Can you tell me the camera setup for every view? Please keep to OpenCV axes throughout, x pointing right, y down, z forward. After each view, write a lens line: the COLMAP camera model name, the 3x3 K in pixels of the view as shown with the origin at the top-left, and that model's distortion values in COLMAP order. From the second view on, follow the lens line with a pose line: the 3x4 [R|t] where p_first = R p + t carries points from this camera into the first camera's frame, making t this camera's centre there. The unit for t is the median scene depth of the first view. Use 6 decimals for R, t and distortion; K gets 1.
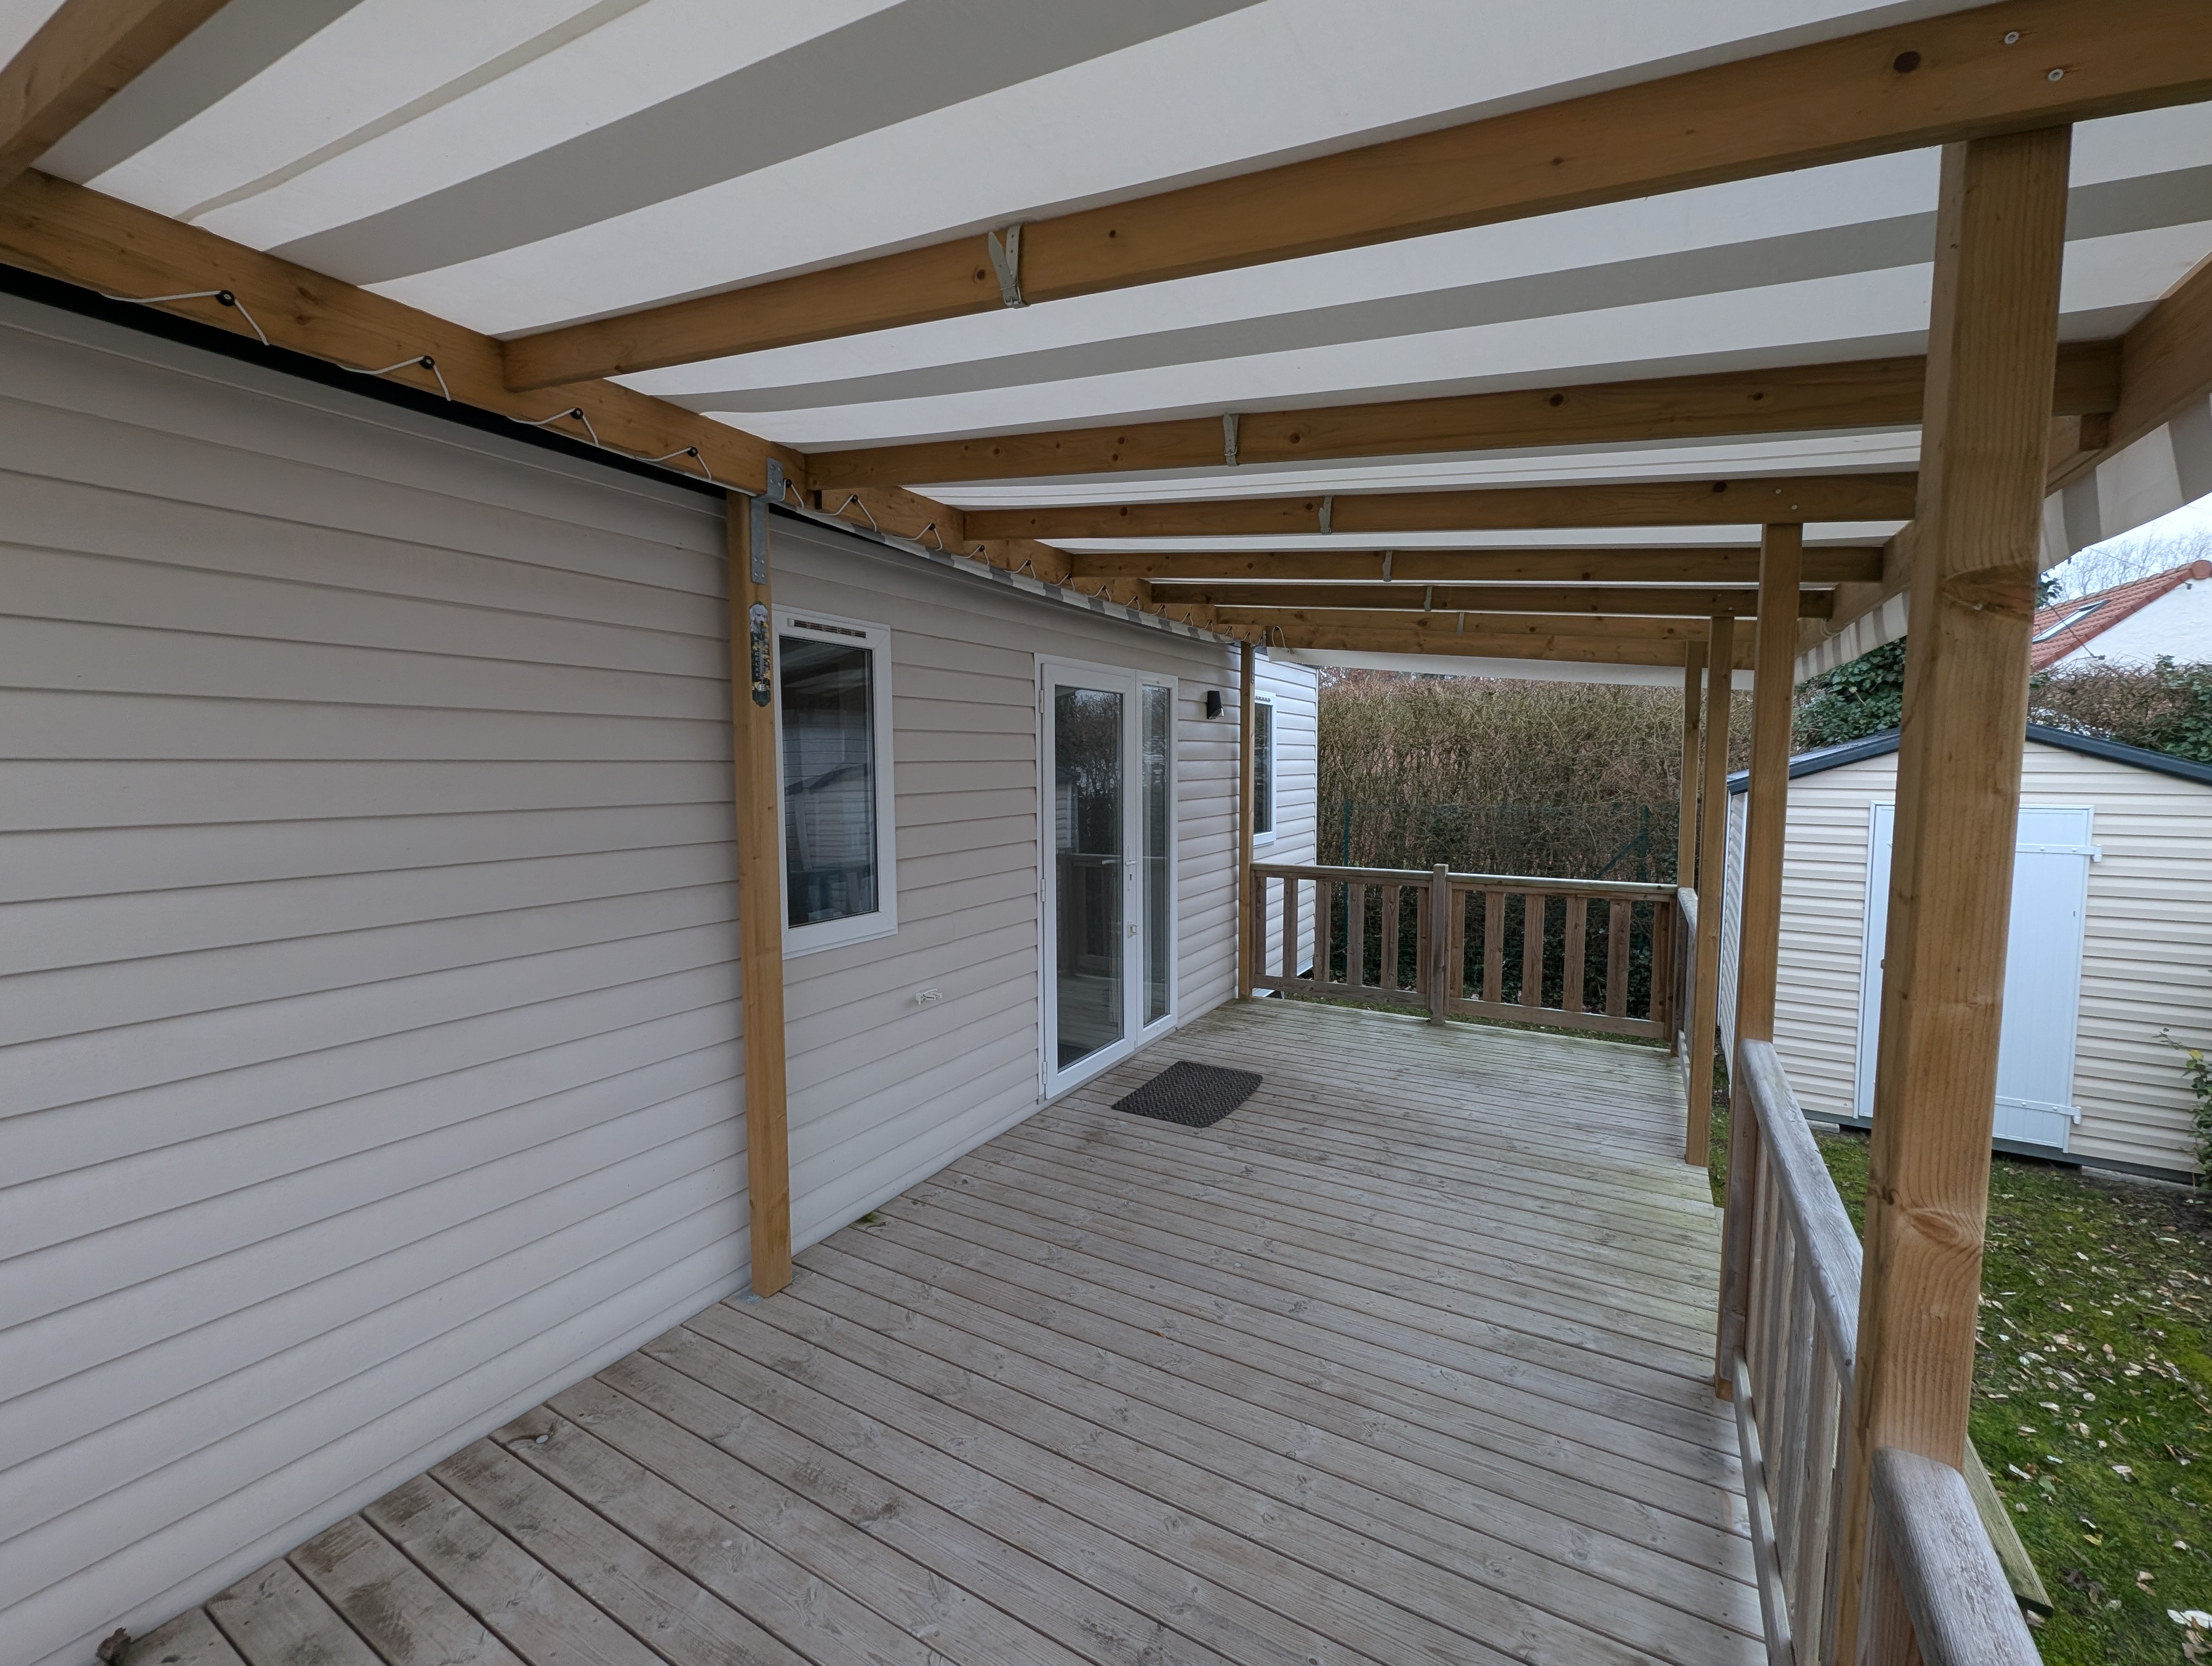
lens RADIAL K [[907.9, 0, 1101.5], [0, 907.9, 839.0], [0, 0, 1]] dist [-0.001086, 0.000636]
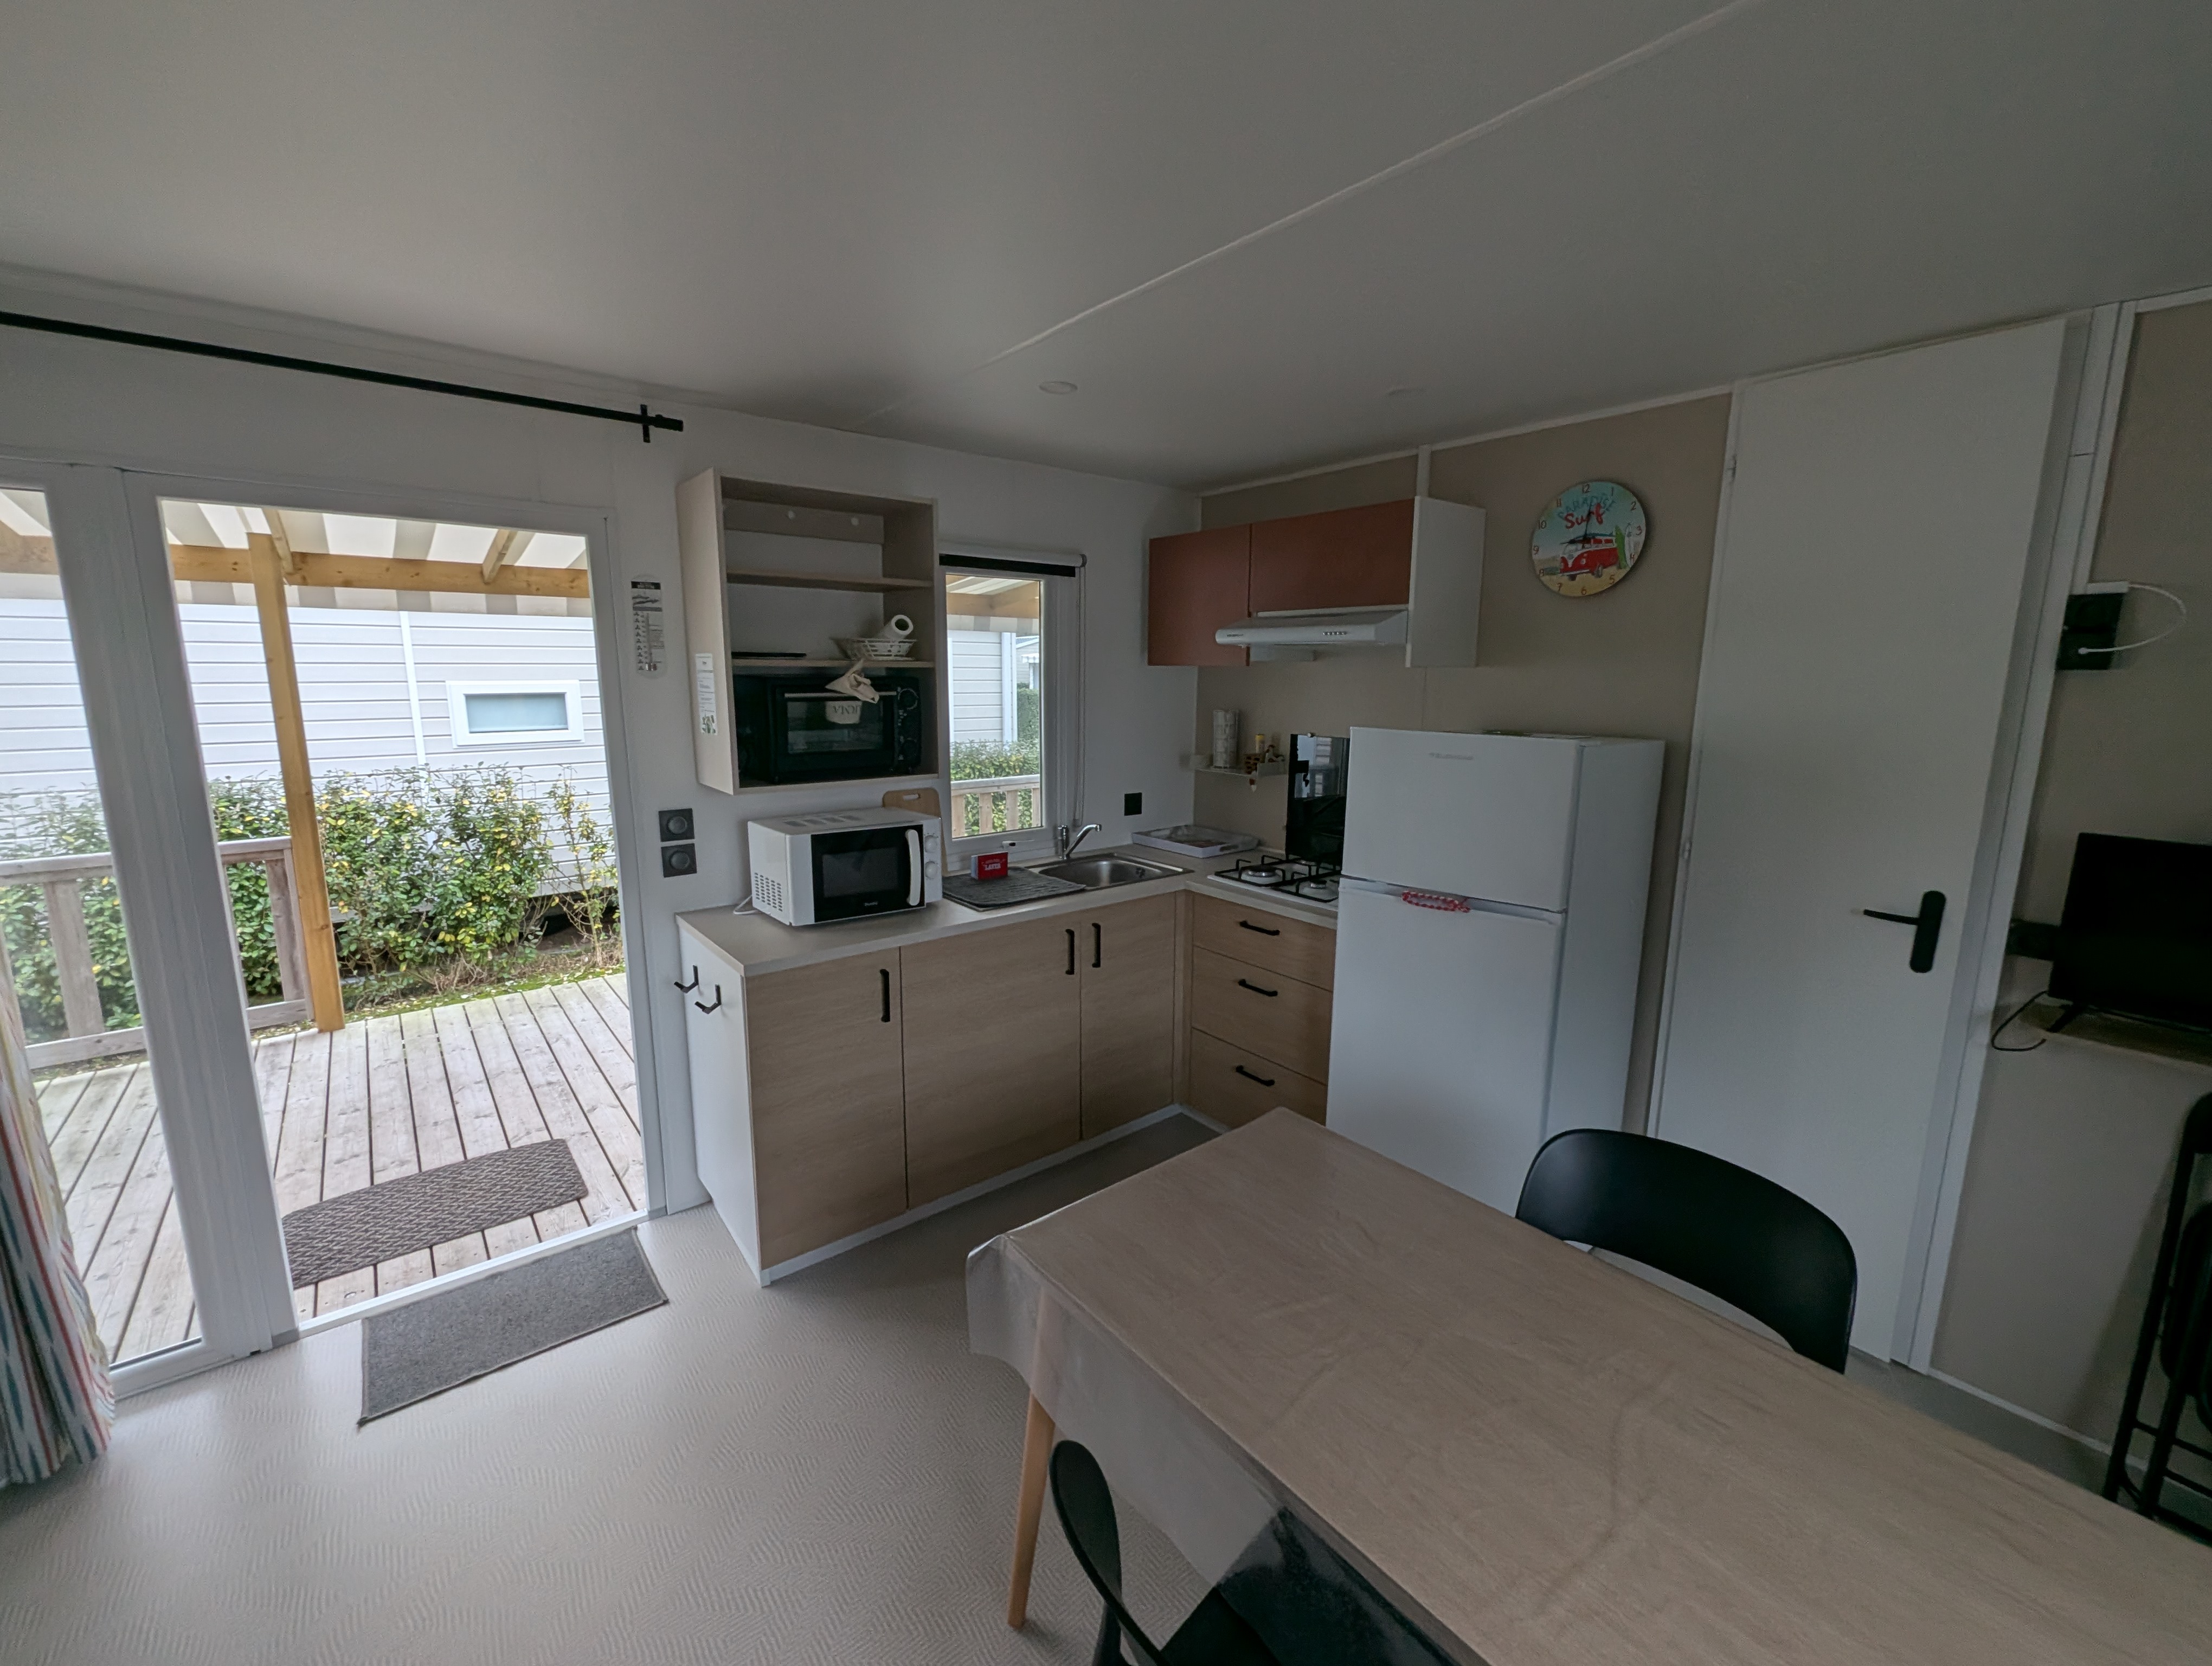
lens RADIAL K [[907.9, 0, 1109.0], [0, 907.9, 830.8], [0, 0, 1]] dist [-0.001086, 0.000636]
pose [[-0.936675, -0.059288, 0.345145, -0.660722], [0.029129, 0.968959, 0.245498, -0.149656], [-0.348987, 0.240005, -0.905873, 1.598676]]
